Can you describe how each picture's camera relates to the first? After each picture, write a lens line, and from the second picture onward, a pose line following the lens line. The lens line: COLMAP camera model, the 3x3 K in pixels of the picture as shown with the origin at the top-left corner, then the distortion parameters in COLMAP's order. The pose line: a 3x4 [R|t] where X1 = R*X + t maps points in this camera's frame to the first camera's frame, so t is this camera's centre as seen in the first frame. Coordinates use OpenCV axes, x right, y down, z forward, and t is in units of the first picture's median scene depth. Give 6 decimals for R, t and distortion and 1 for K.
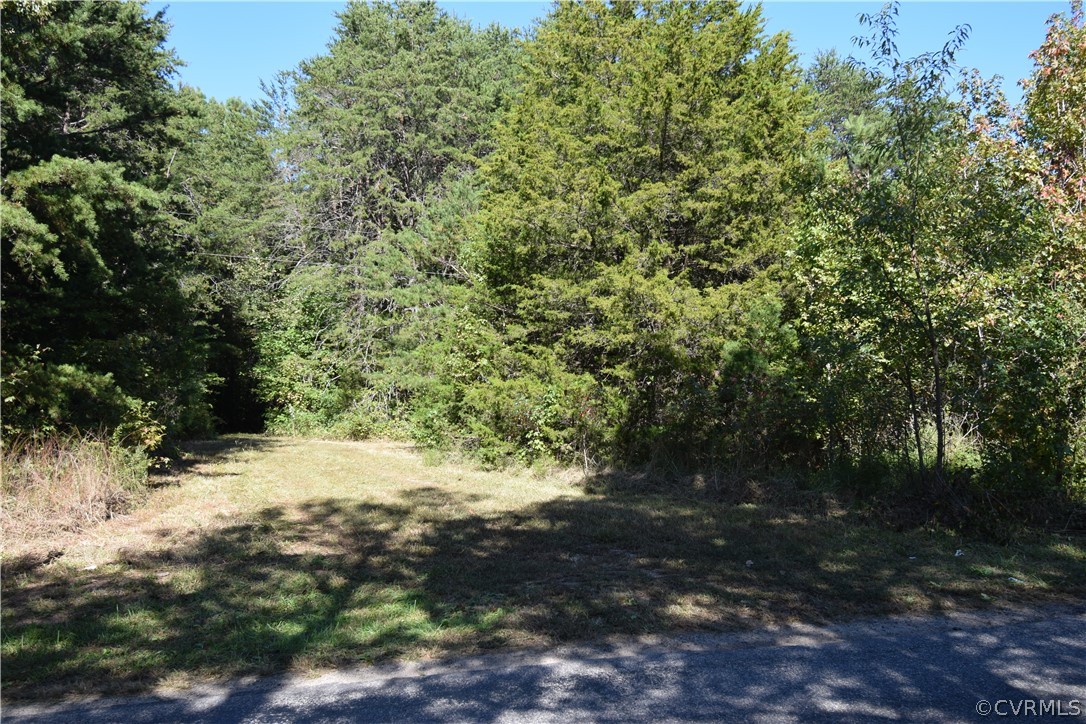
lens RADIAL K [[896.0, 0, 548.4], [0, 896.0, 361.9], [0, 0, 1]] dist [0.018049, 0.001297]
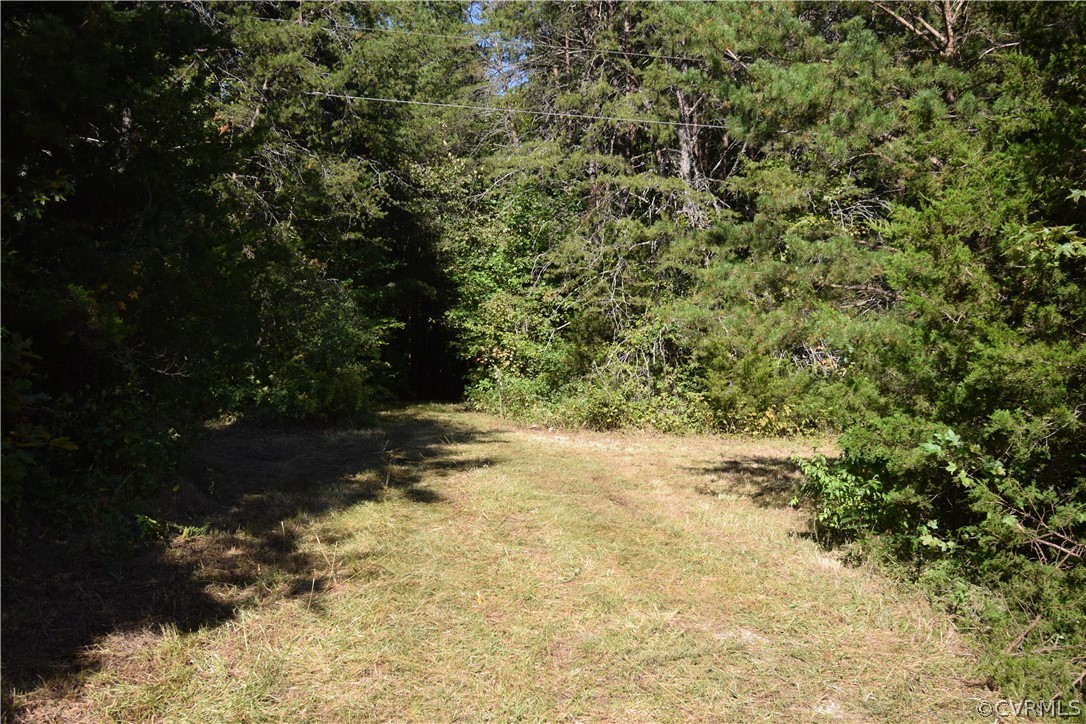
lens RADIAL K [[896.0, 0, 543.0], [0, 896.0, 361.4], [0, 0, 1]] dist [0.018049, 0.001297]
pose [[0.971349, 0.011422, -0.237381, -0.096896], [0.001356, 0.998562, 0.053598, 0.008514], [0.237652, -0.052384, 0.969937, 0.366640]]
